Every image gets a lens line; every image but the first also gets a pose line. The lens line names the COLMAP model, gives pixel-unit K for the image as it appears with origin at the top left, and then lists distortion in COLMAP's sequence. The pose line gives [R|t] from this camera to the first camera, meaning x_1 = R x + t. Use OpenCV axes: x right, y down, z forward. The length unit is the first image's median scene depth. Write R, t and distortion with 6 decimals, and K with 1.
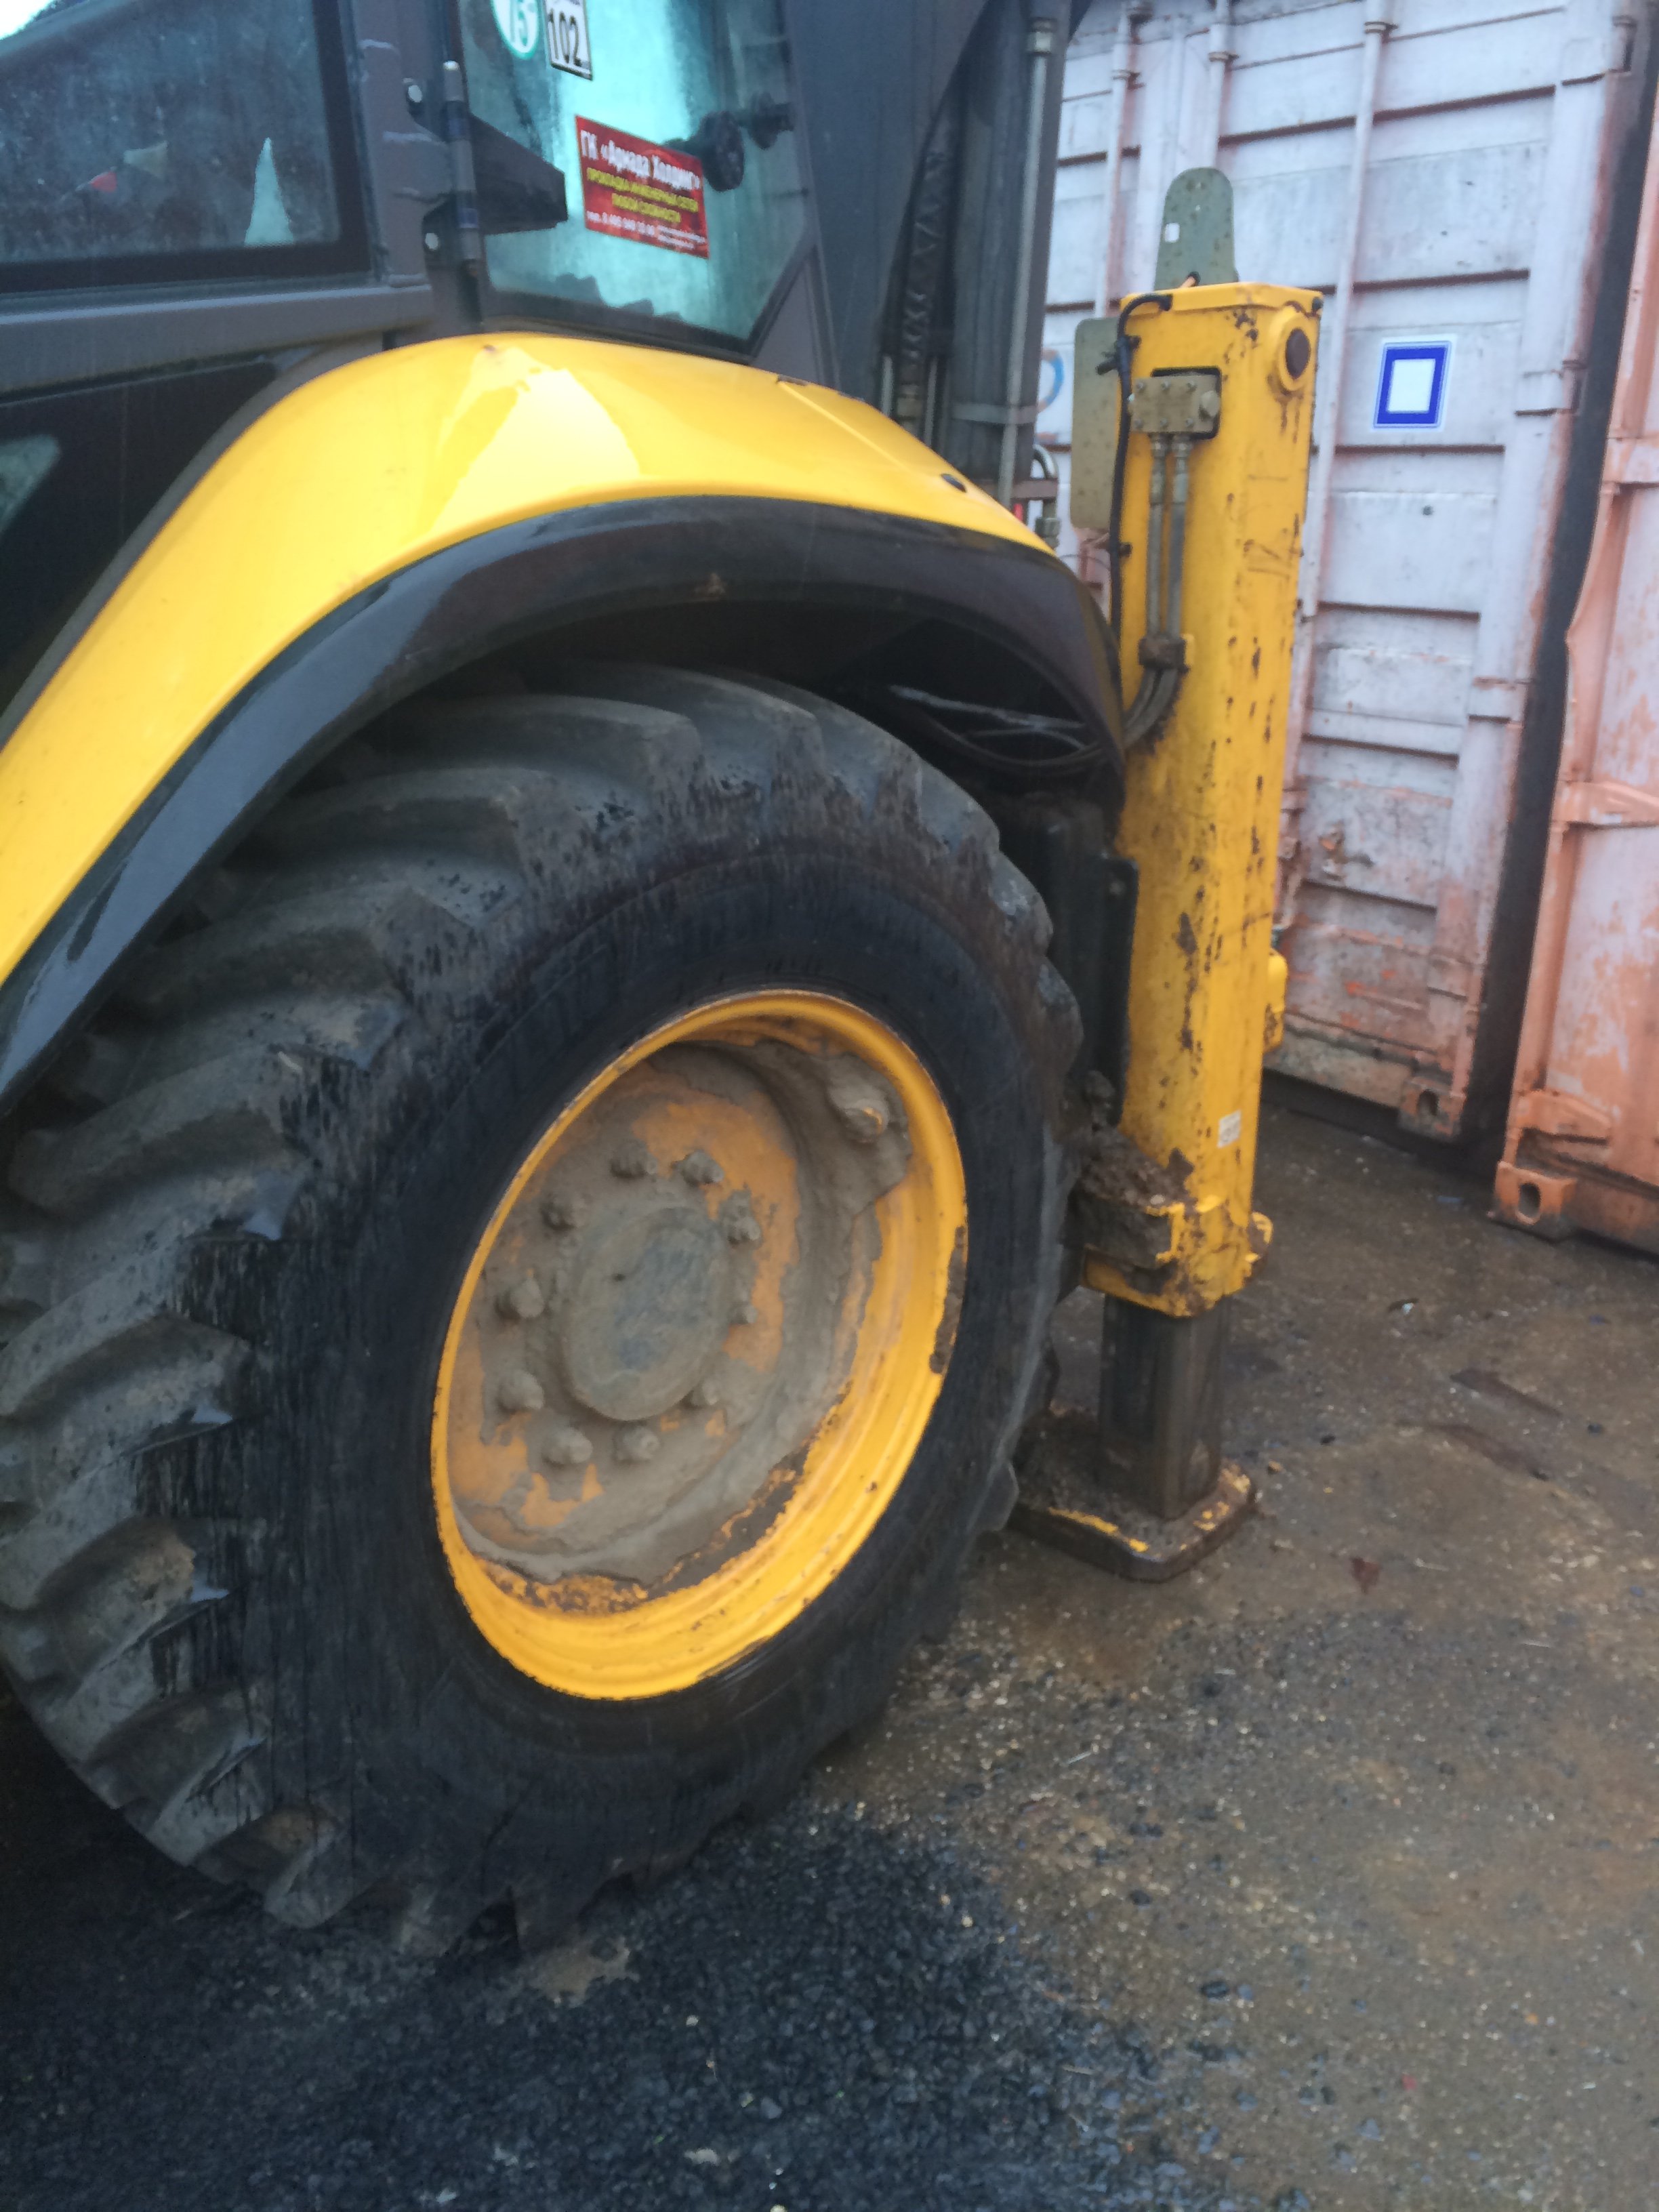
lens RADIAL K [[1896.1, 0, 831.2], [0, 1896.1, 1099.8], [0, 0, 1]] dist [0.084544, -0.104242]
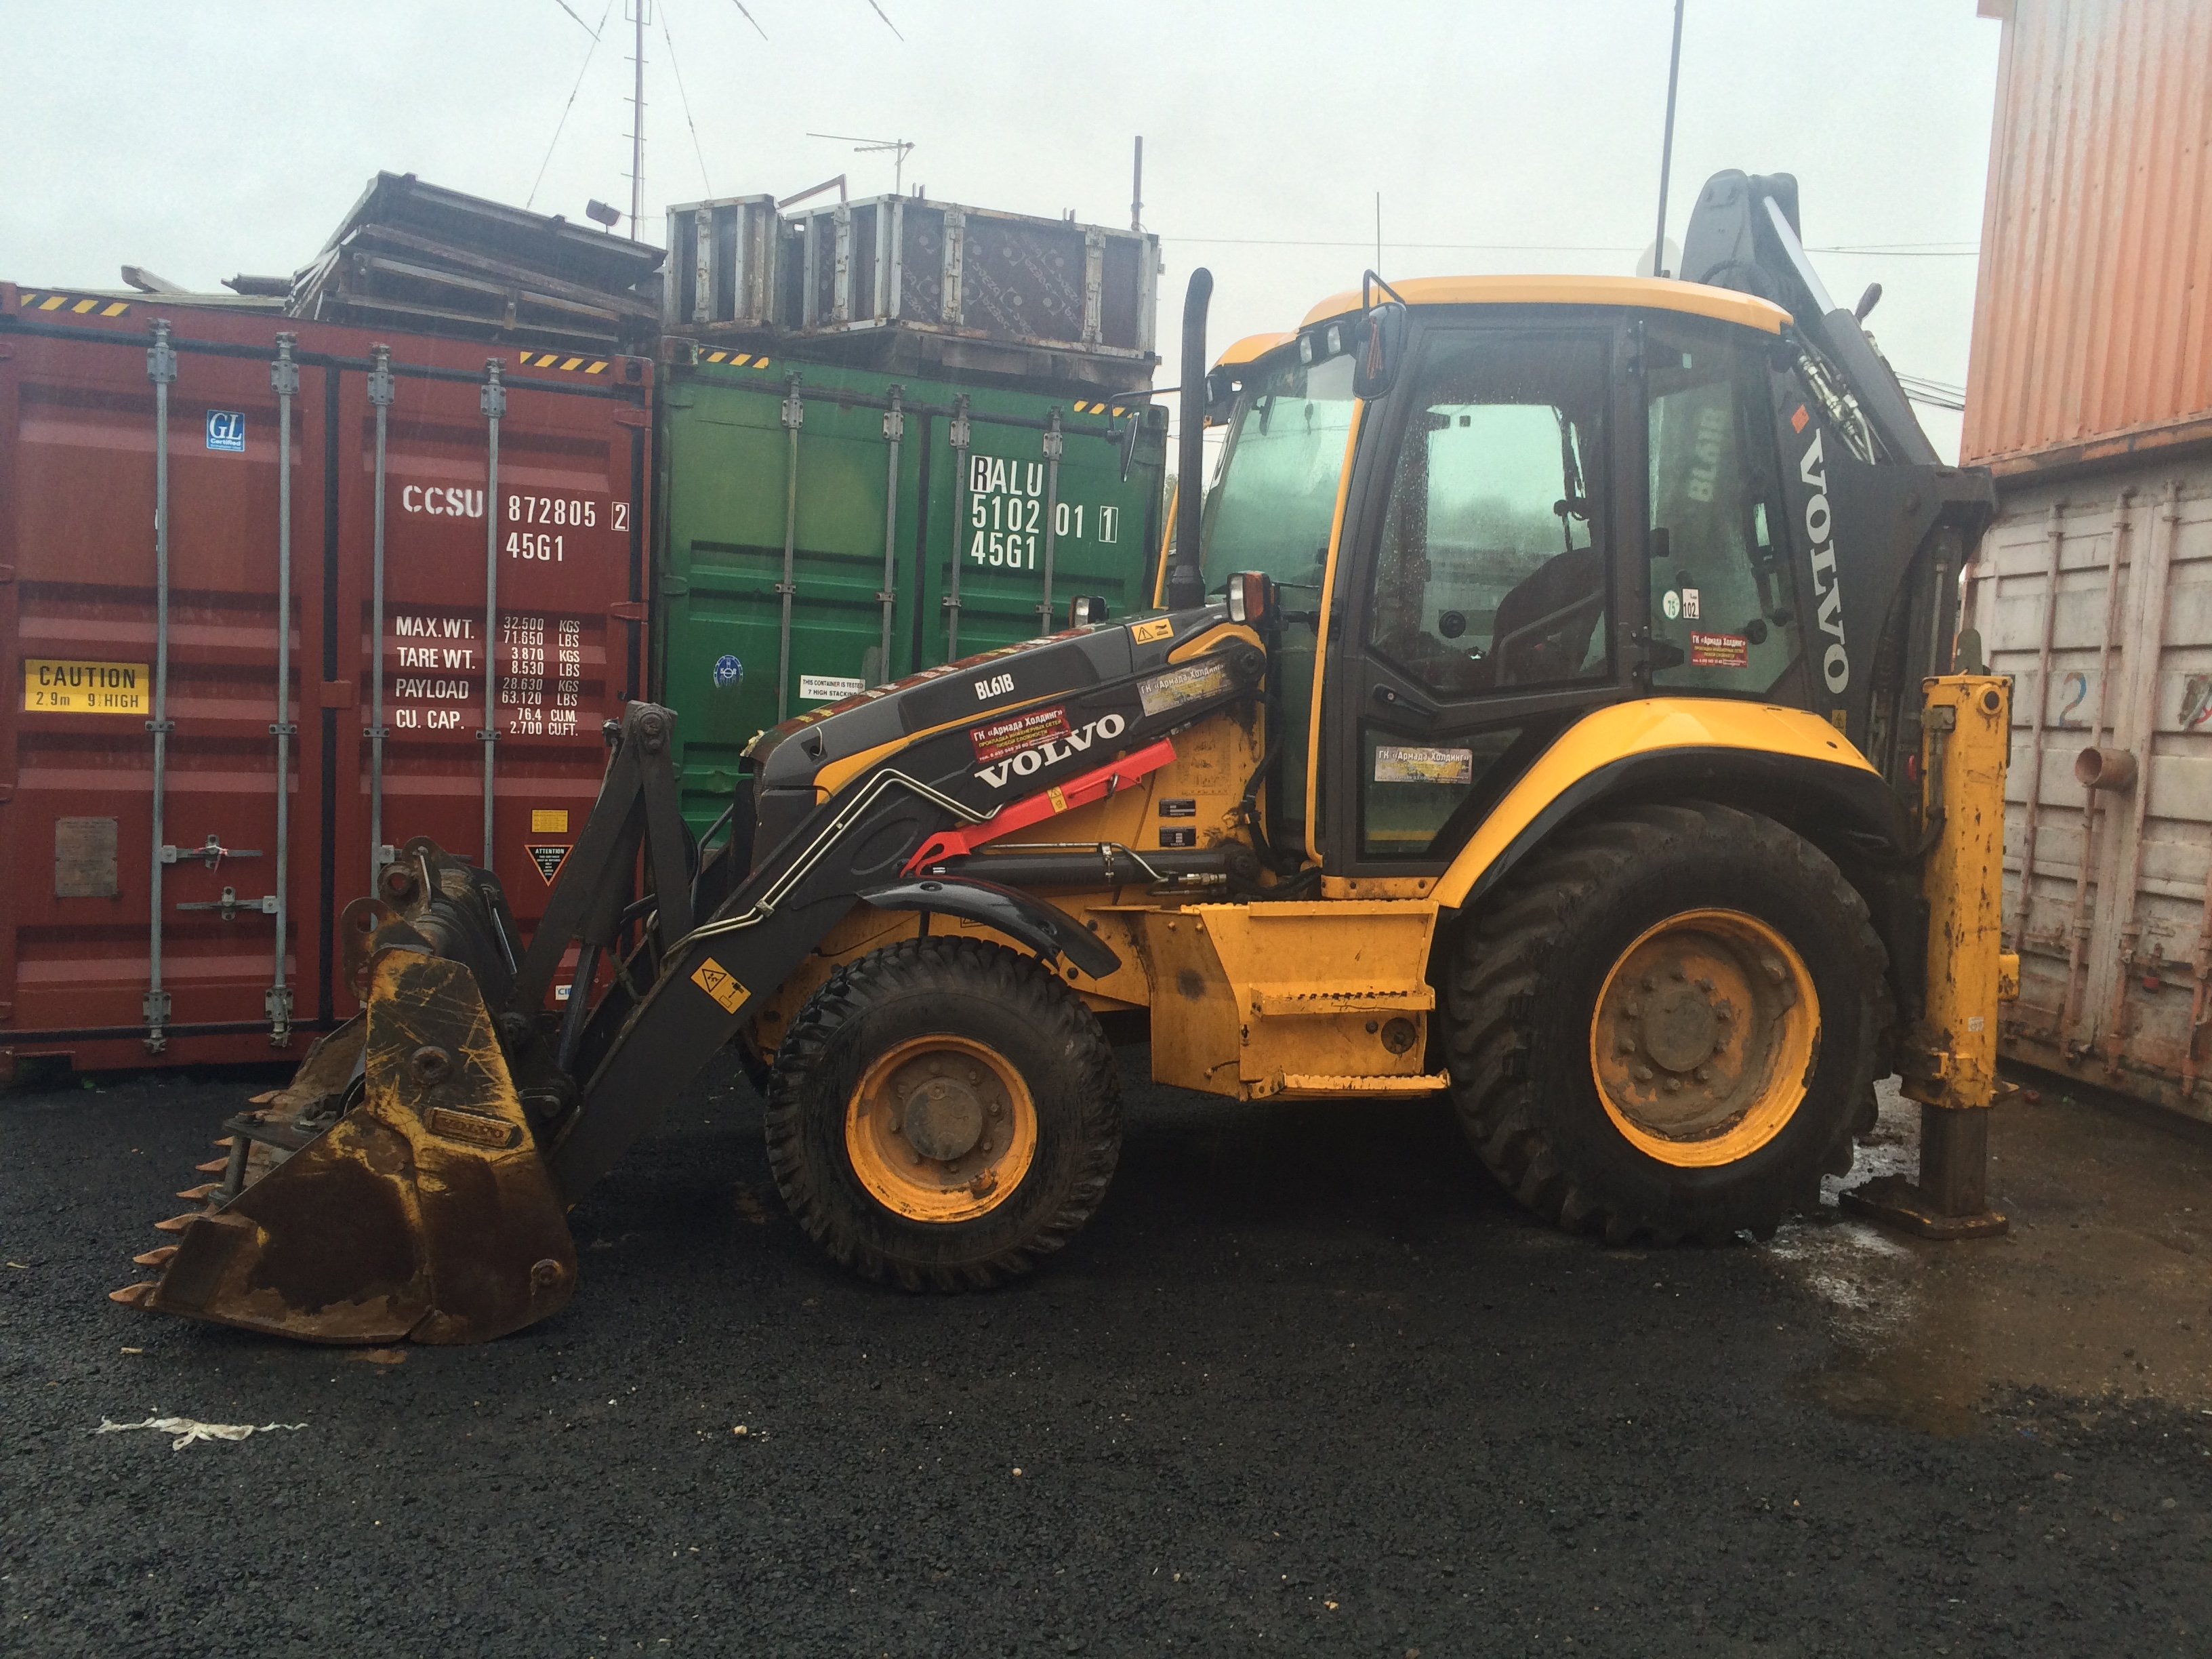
lens RADIAL K [[1896.1, 0, 1120.2], [0, 1896.1, 823.8], [0, 0, 1]] dist [0.084544, -0.104242]
pose [[0.866499, 0.045526, -0.497098, 0.507374], [-0.174867, 0.960415, -0.216854, 0.511602], [0.467548, 0.274830, 0.840159, -1.601893]]
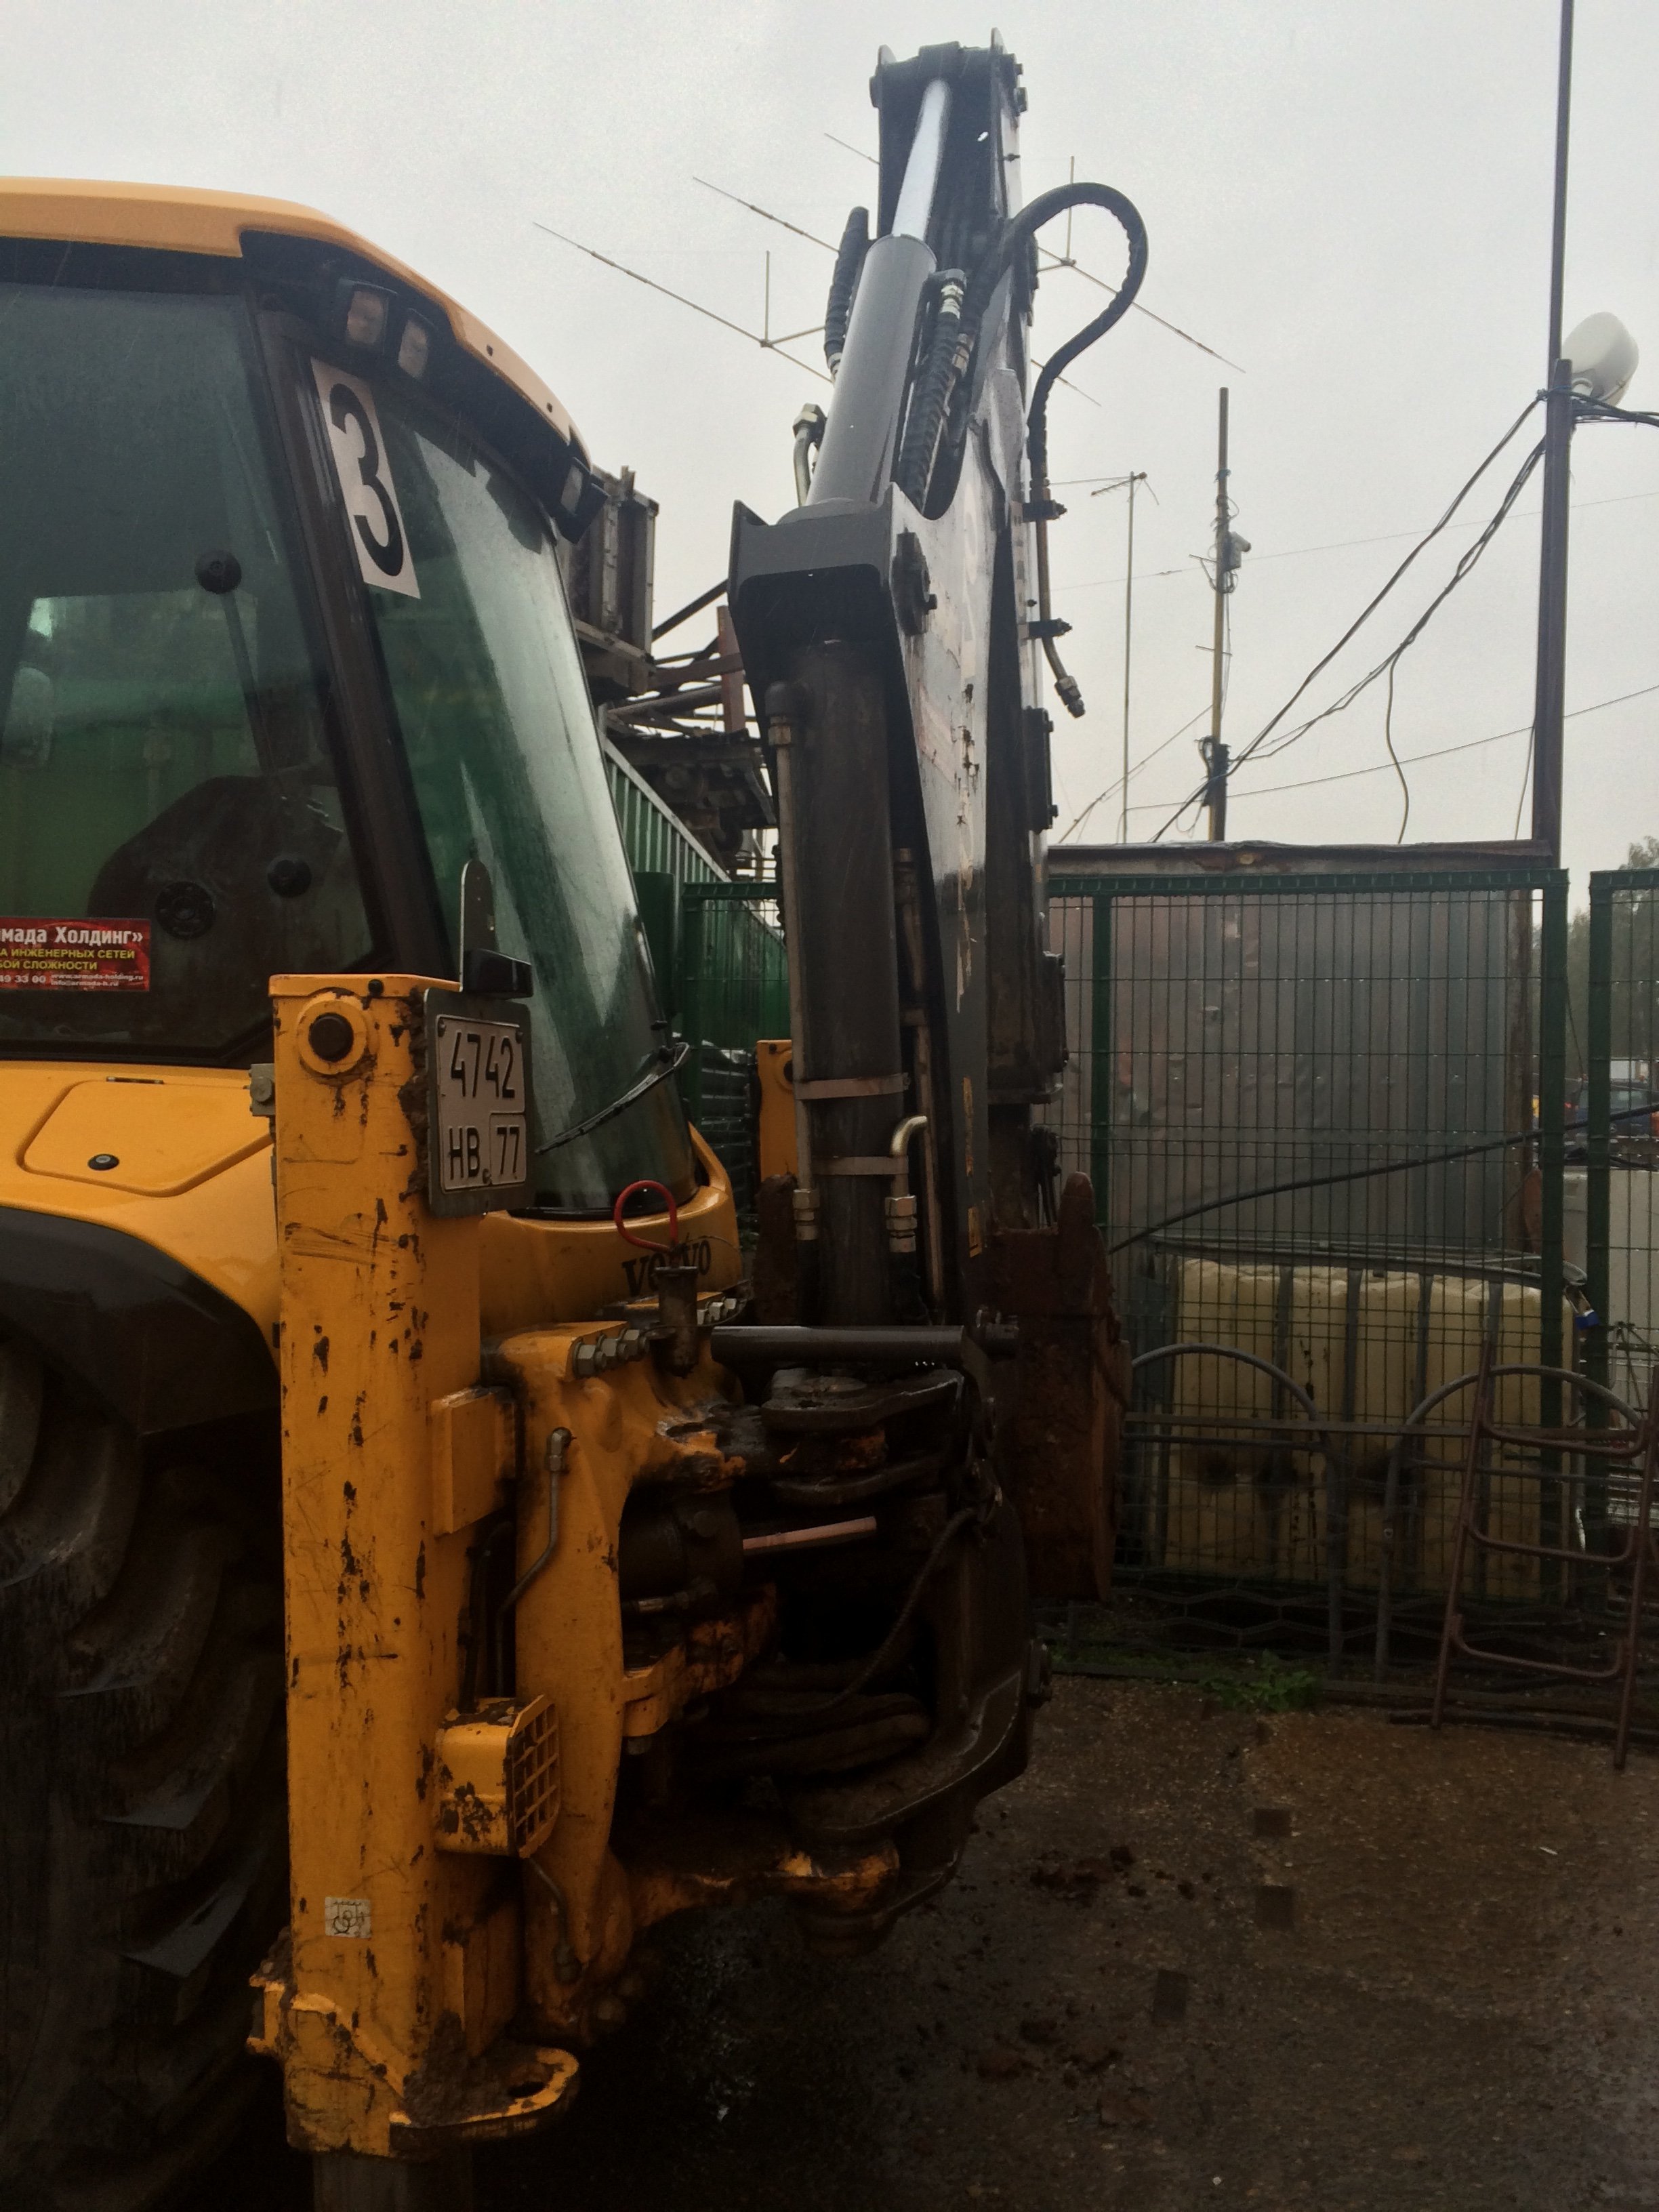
lens RADIAL K [[1896.1, 0, 831.2], [0, 1896.1, 1099.8], [0, 0, 1]] dist [0.084544, -0.104242]
pose [[0.487742, -0.015687, -0.872847, 1.171830], [-0.269047, 0.948470, -0.167388, -0.265493], [0.830495, 0.316479, 0.458388, 0.774752]]
